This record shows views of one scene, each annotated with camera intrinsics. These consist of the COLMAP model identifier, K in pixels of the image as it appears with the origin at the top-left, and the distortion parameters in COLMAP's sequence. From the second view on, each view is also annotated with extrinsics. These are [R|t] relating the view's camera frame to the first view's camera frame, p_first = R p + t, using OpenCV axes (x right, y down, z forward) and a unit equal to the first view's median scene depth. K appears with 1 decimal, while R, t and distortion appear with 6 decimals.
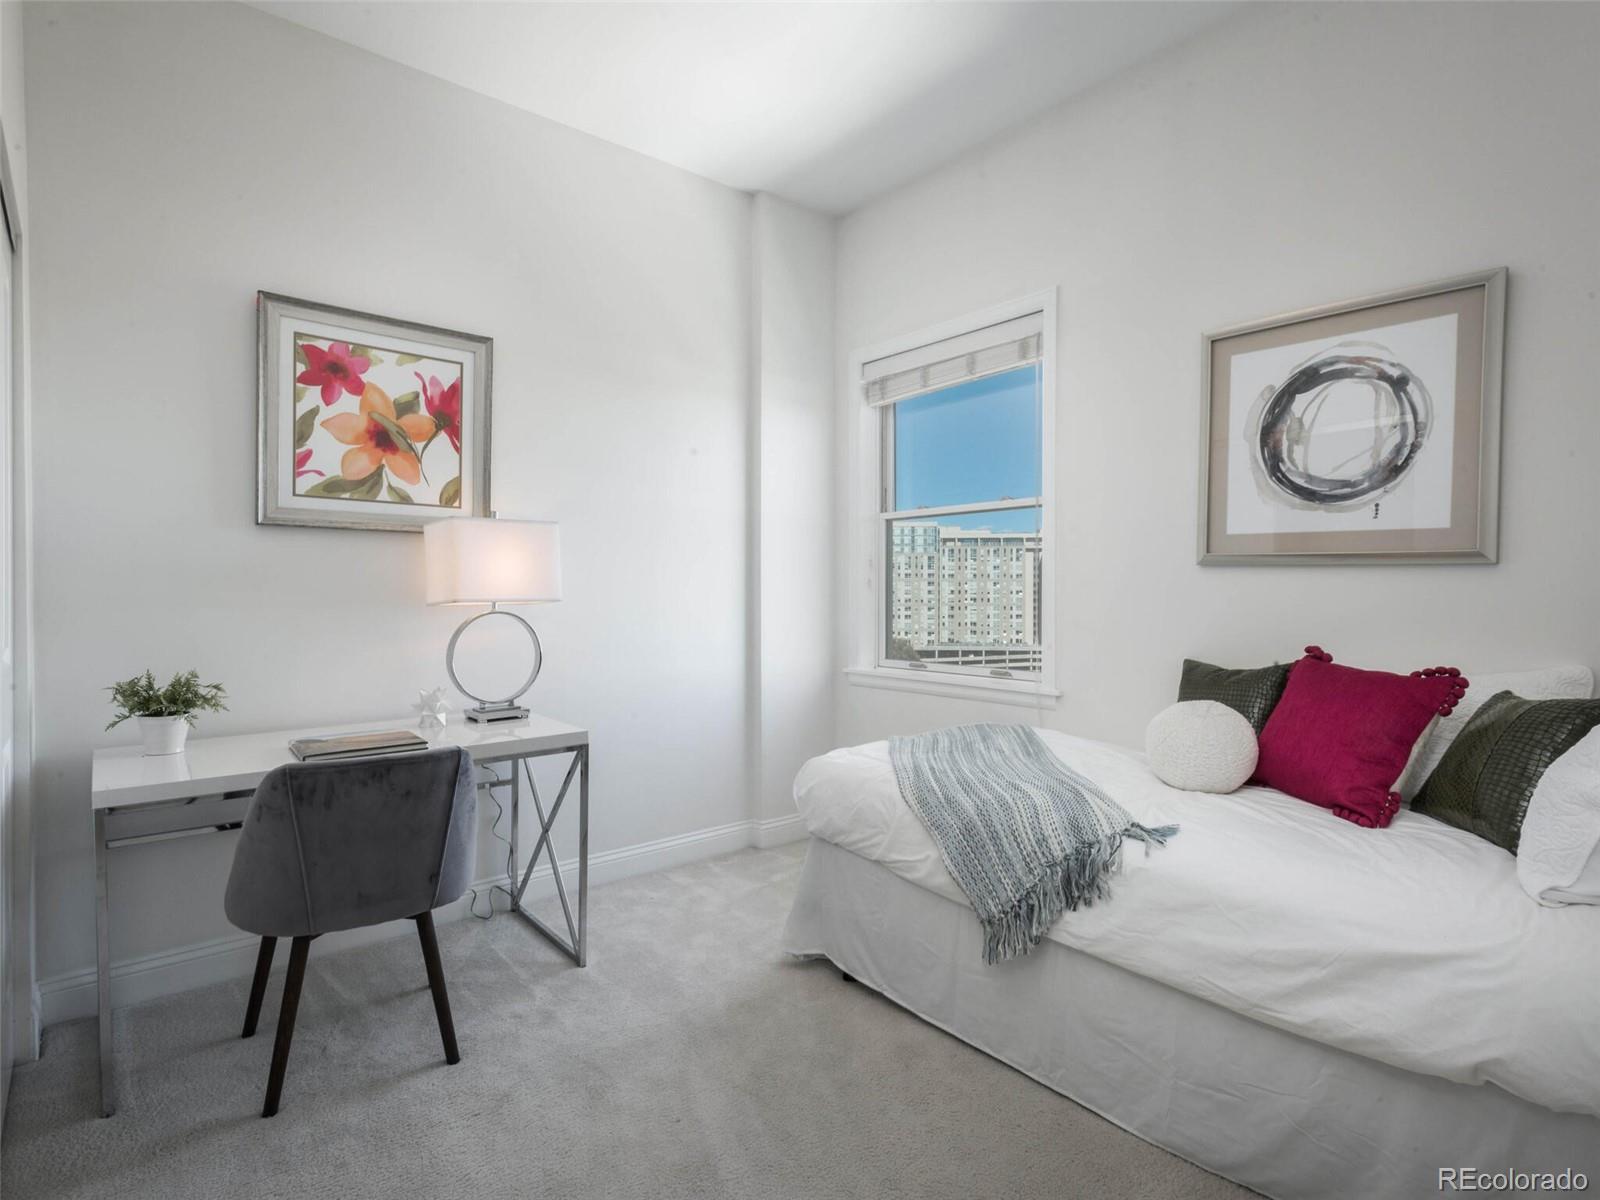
lens RADIAL K [[829.5, 0, 785.1], [0, 829.5, 605.5], [0, 0, 1]] dist [0.014853, -0.005483]
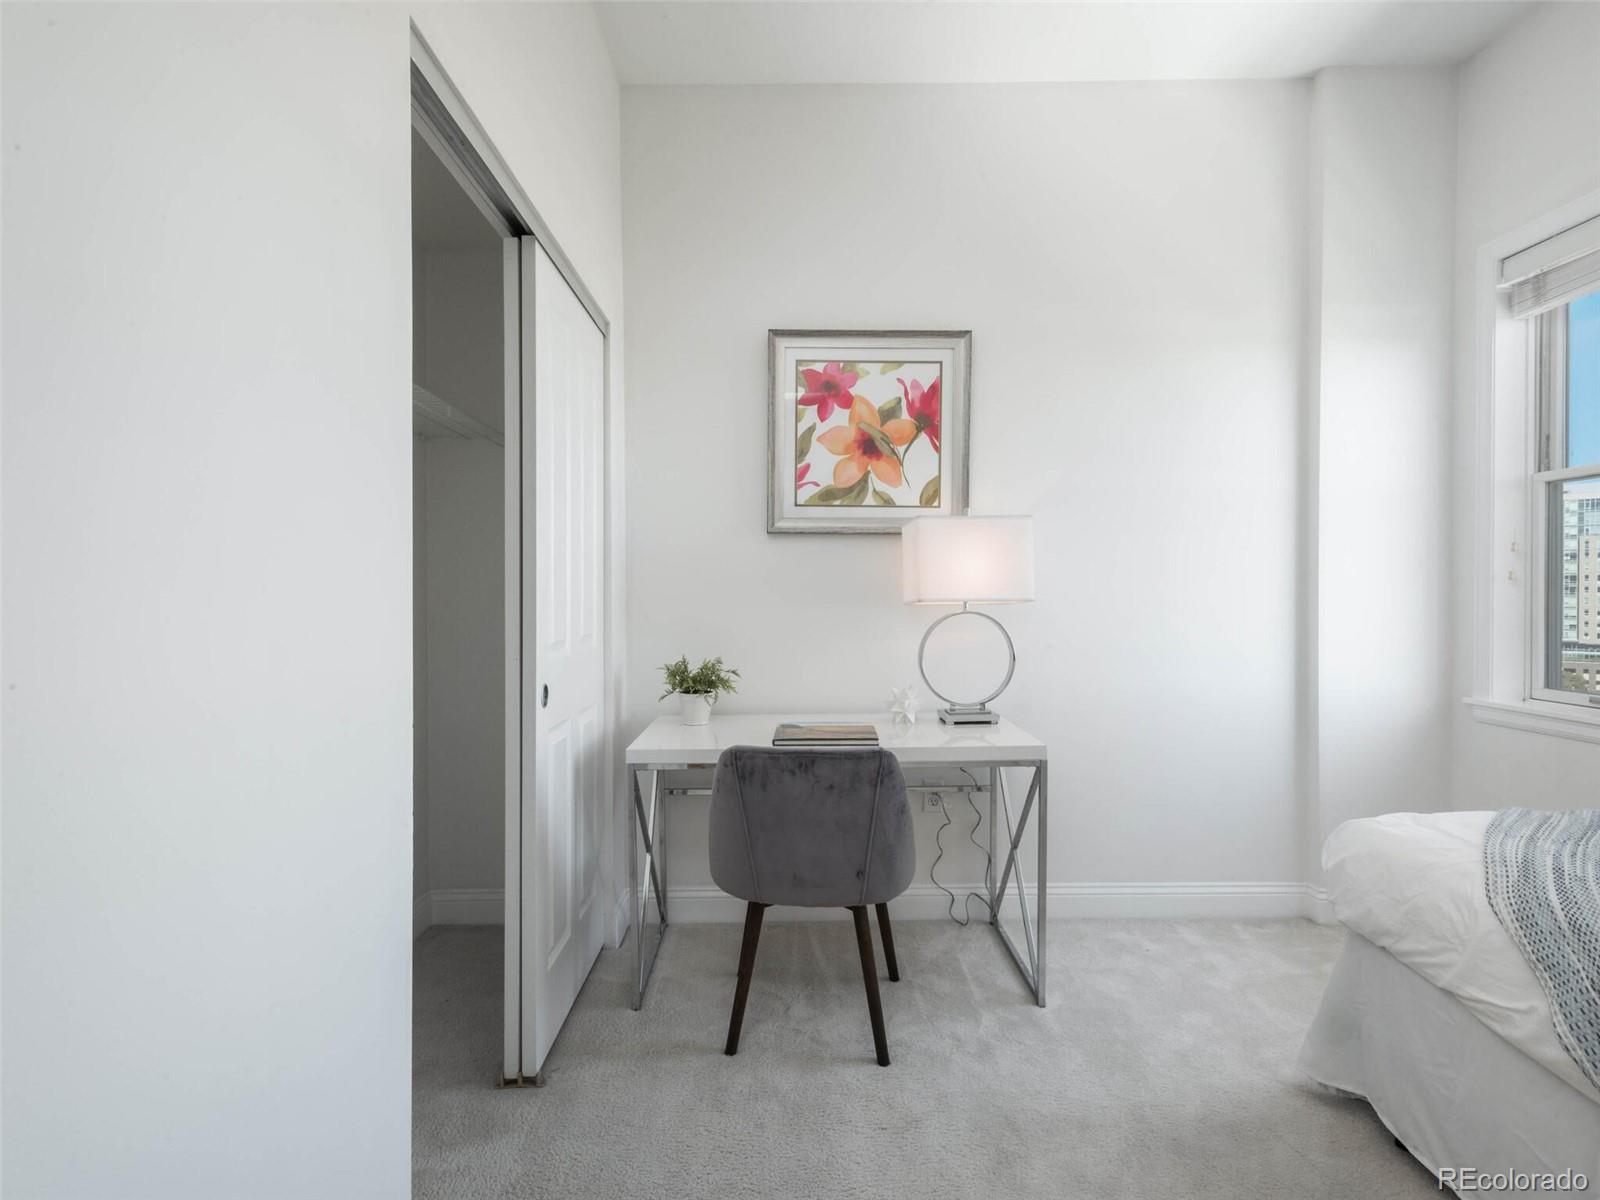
lens RADIAL K [[829.5, 0, 797.7], [0, 829.5, 603.9], [0, 0, 1]] dist [0.014853, -0.005483]
pose [[0.775304, 0.007063, -0.631548, 0.120446], [-0.007467, 0.999970, 0.002016, -0.001946], [0.631544, 0.003153, 0.775334, 0.134442]]
